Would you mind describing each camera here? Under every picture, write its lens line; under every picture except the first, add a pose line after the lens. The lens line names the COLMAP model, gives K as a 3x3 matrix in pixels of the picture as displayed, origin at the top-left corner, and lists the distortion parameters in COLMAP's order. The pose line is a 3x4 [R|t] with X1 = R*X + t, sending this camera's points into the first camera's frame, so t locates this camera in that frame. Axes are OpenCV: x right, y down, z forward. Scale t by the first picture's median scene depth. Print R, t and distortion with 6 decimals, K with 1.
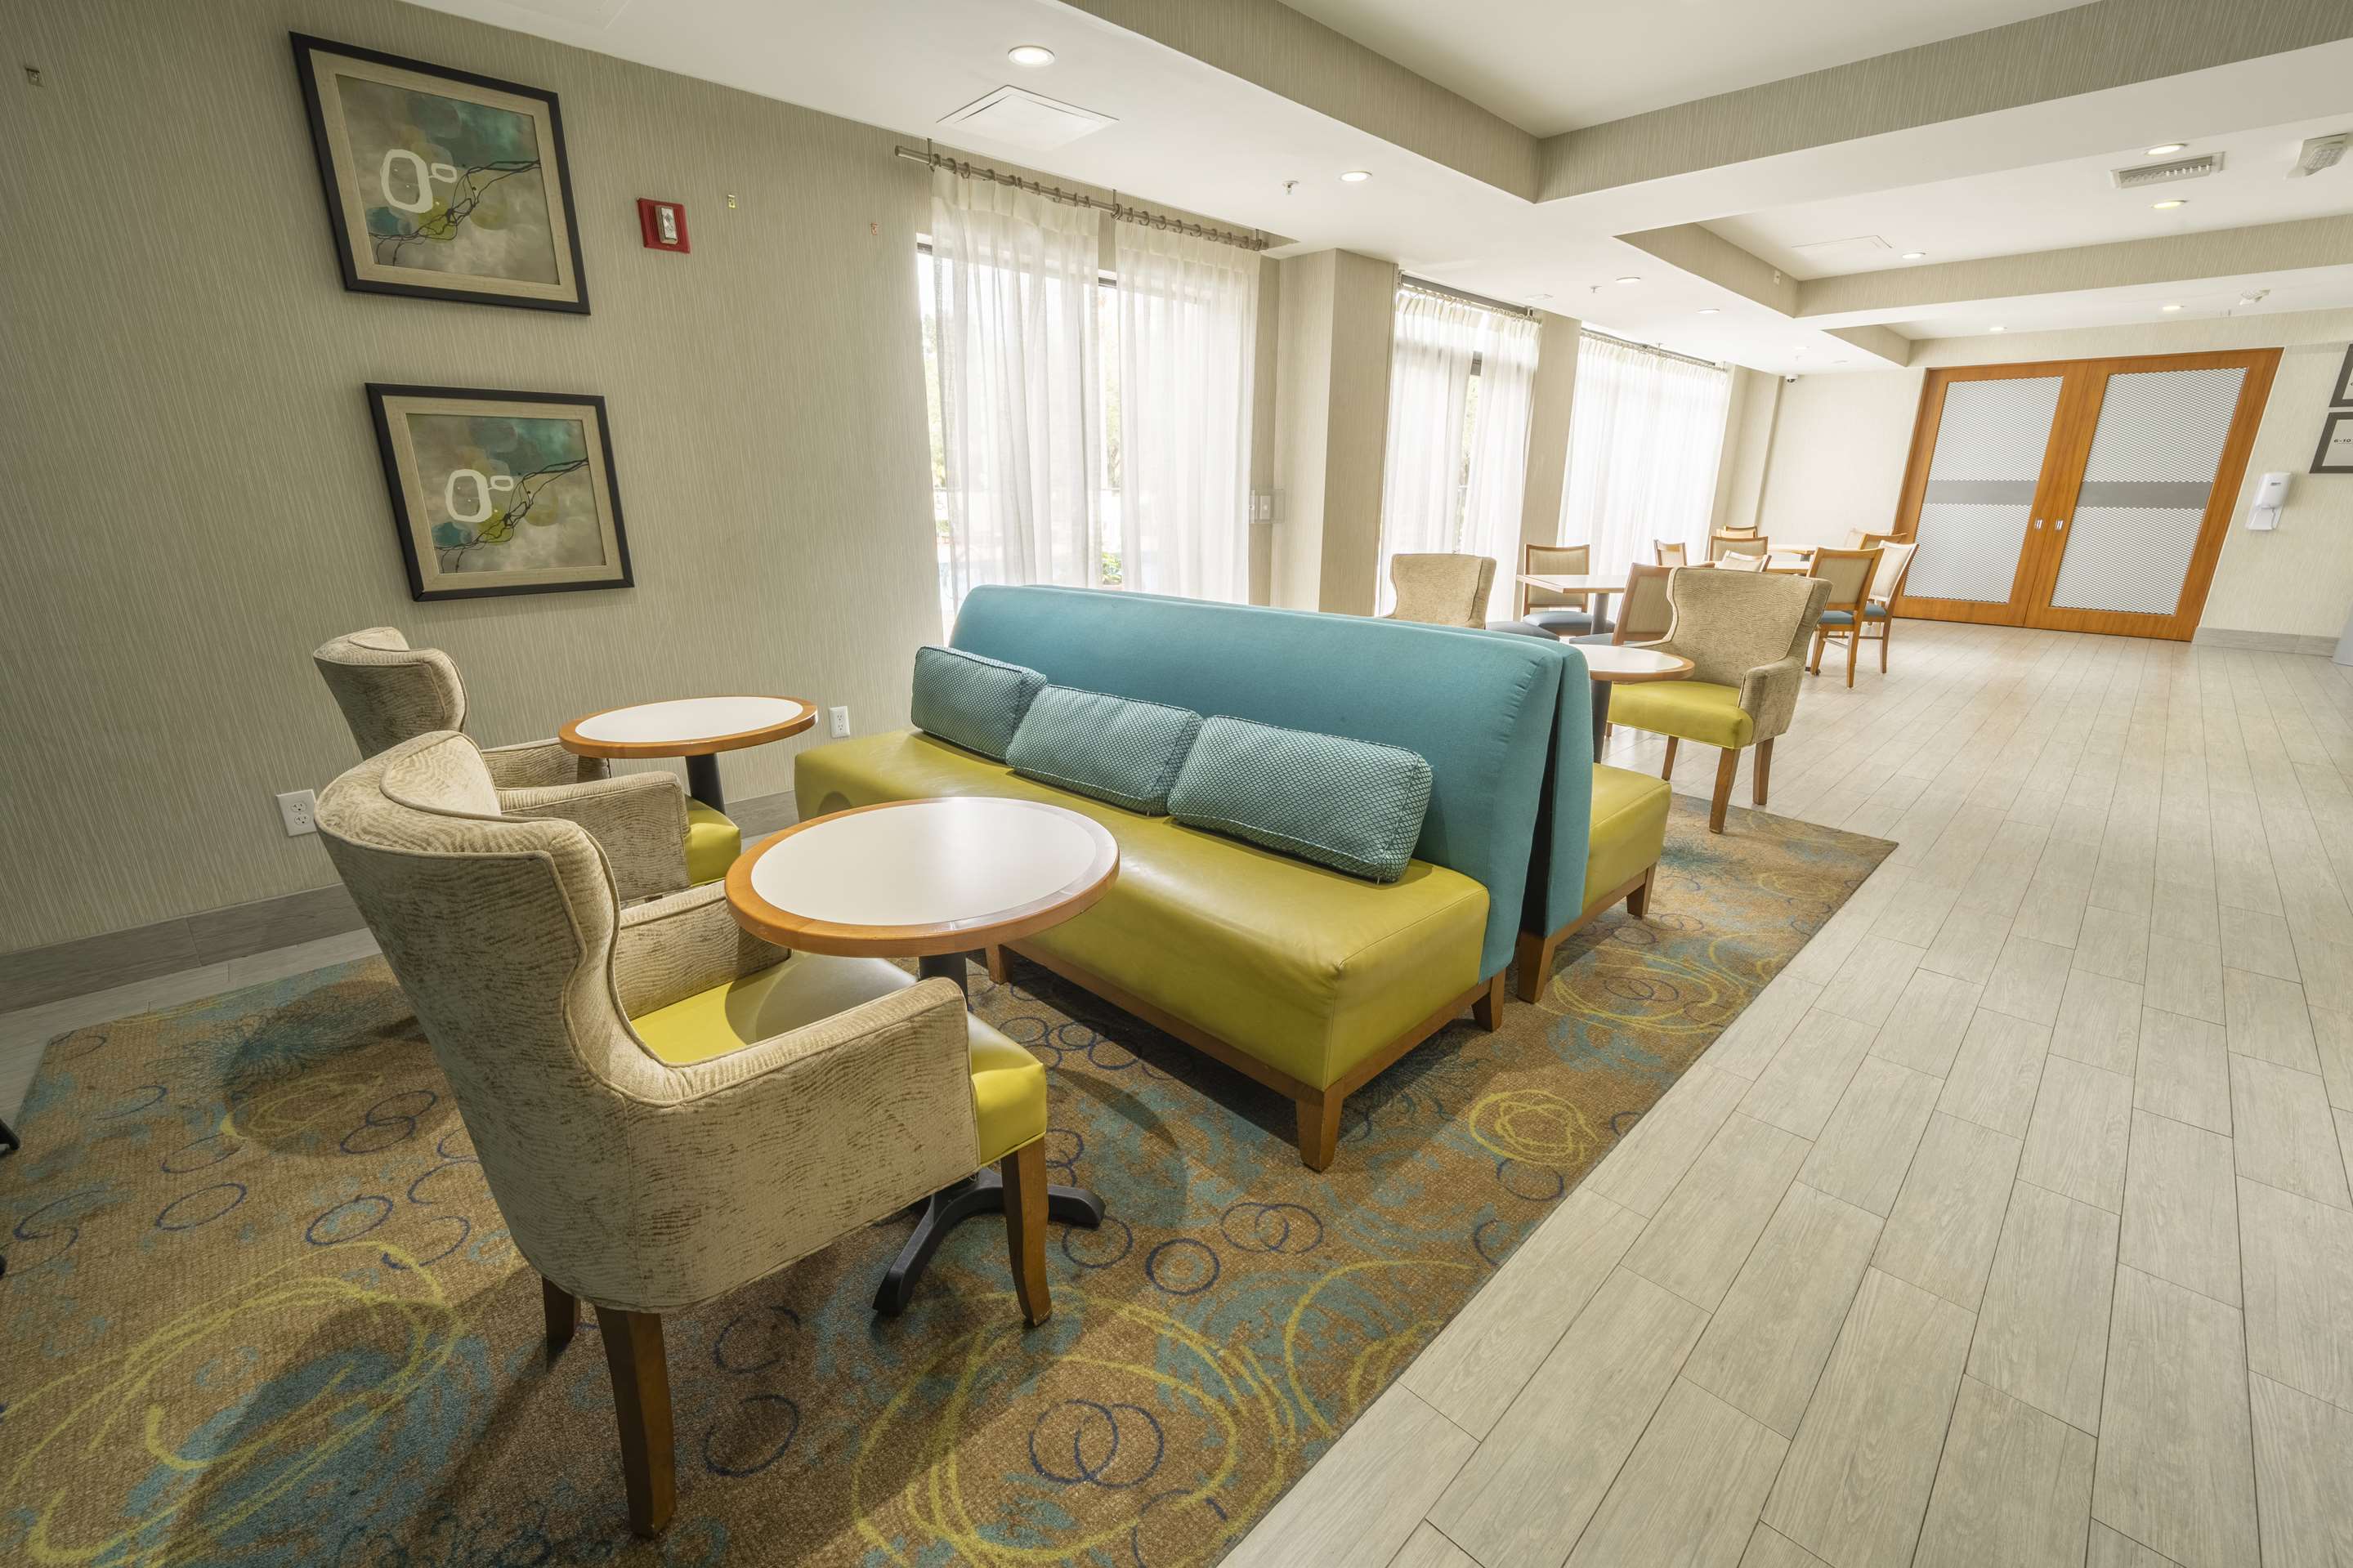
lens RADIAL K [[967.0, 0, 1173.5], [0, 967.0, 754.4], [0, 0, 1]] dist [0.001057, 0.000396]
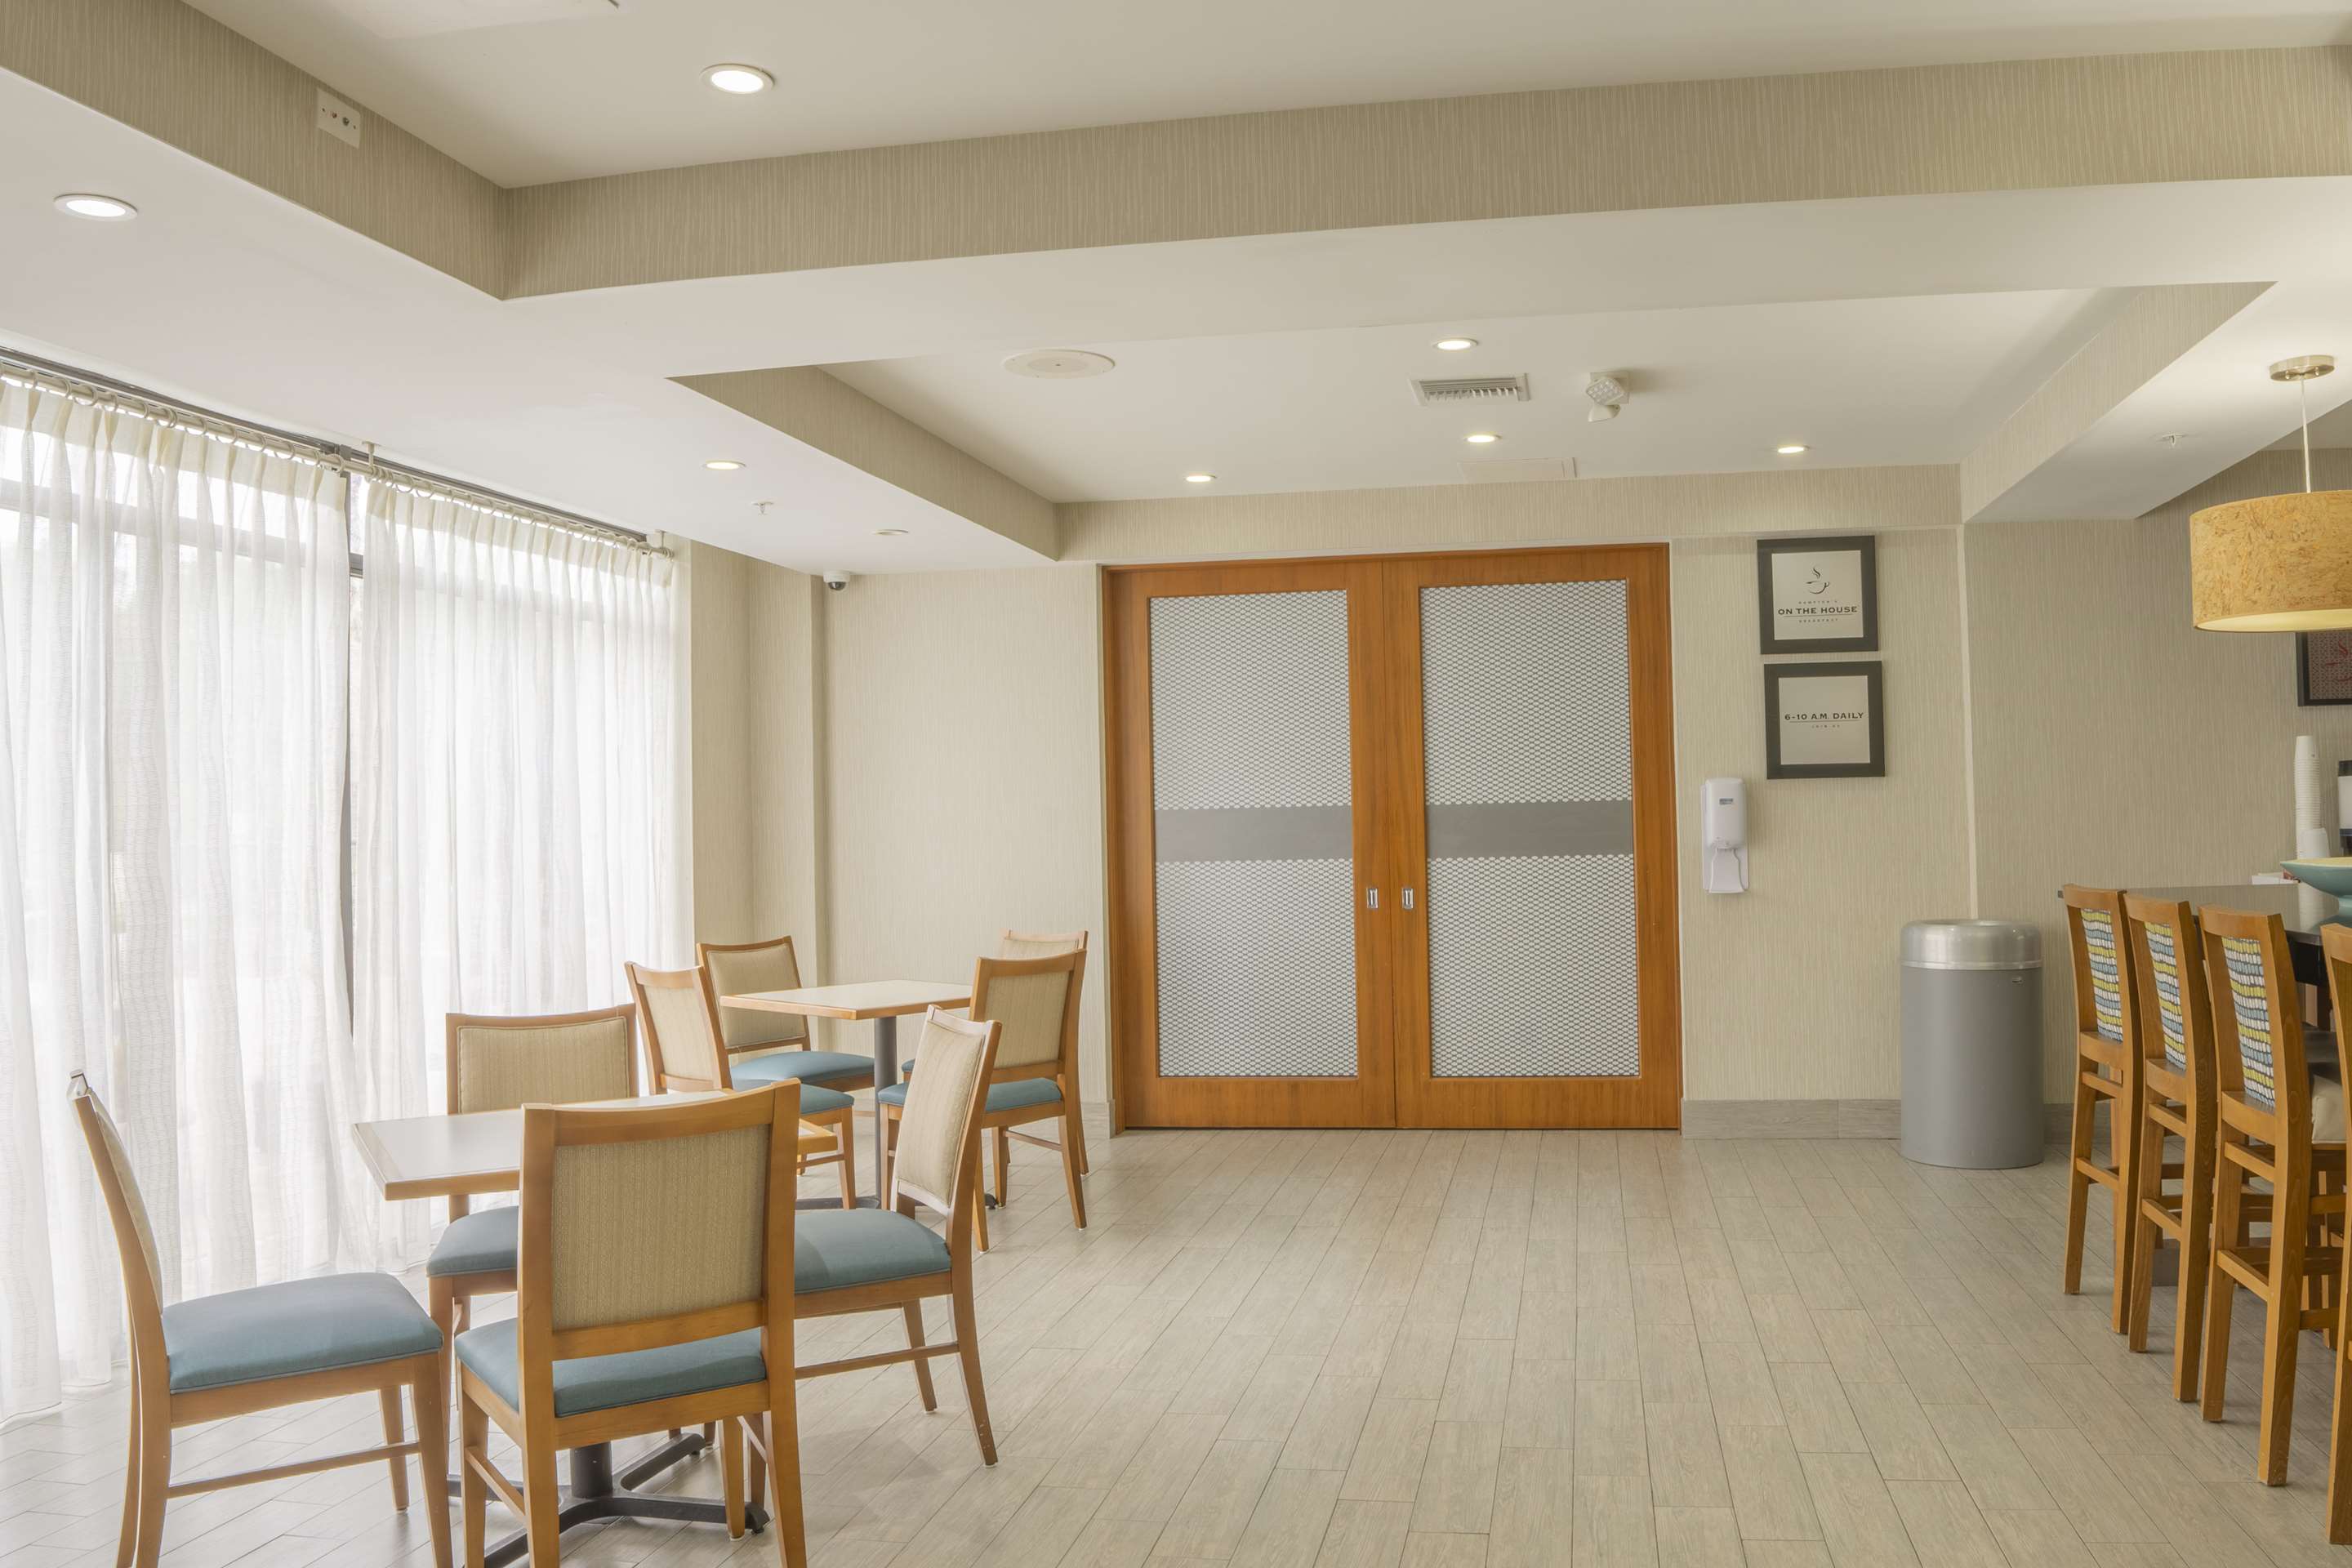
lens RADIAL K [[1459.3, 0, 1176.0], [0, 1459.3, 784.0], [0, 0, 1]] dist [-0.002096, -0.001009]
pose [[0.867575, -0.015619, 0.497061, 0.484194], [0.163018, 0.953212, -0.254582, -0.132442], [-0.469828, 0.301899, 0.829529, 0.471653]]
